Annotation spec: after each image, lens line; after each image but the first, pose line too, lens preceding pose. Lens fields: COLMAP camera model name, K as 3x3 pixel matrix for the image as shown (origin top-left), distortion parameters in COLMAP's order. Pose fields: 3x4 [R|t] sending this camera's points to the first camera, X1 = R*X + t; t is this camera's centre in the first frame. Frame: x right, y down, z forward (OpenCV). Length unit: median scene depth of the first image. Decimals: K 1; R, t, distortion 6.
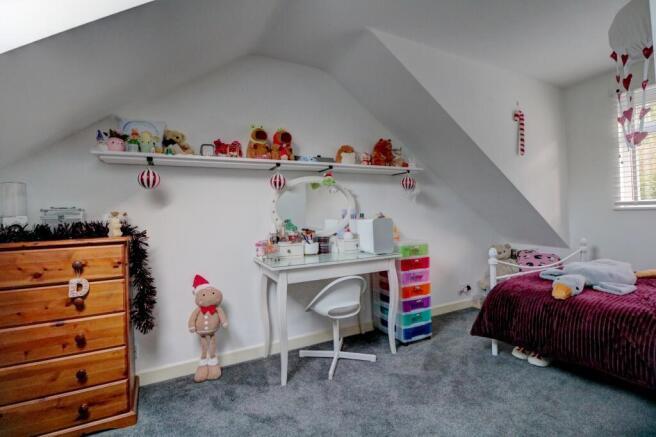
lens RADIAL K [[307.2, 0, 325.9], [0, 307.2, 209.9], [0, 0, 1]] dist [-0.028867, -0.000549]
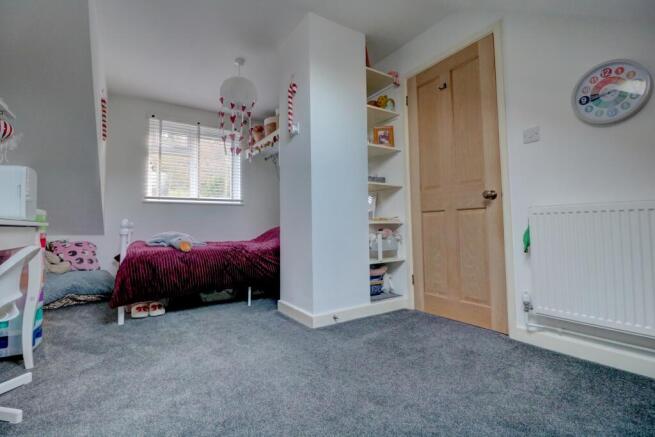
lens RADIAL K [[306.7, 0, 325.4], [0, 306.7, 209.9], [0, 0, 1]] dist [-0.028867, -0.000549]
pose [[-0.109863, 0.079552, 0.990758, -0.599025], [0.009985, 0.996830, -0.078932, 0.199763], [-0.993897, 0.001221, -0.110310, 0.470824]]
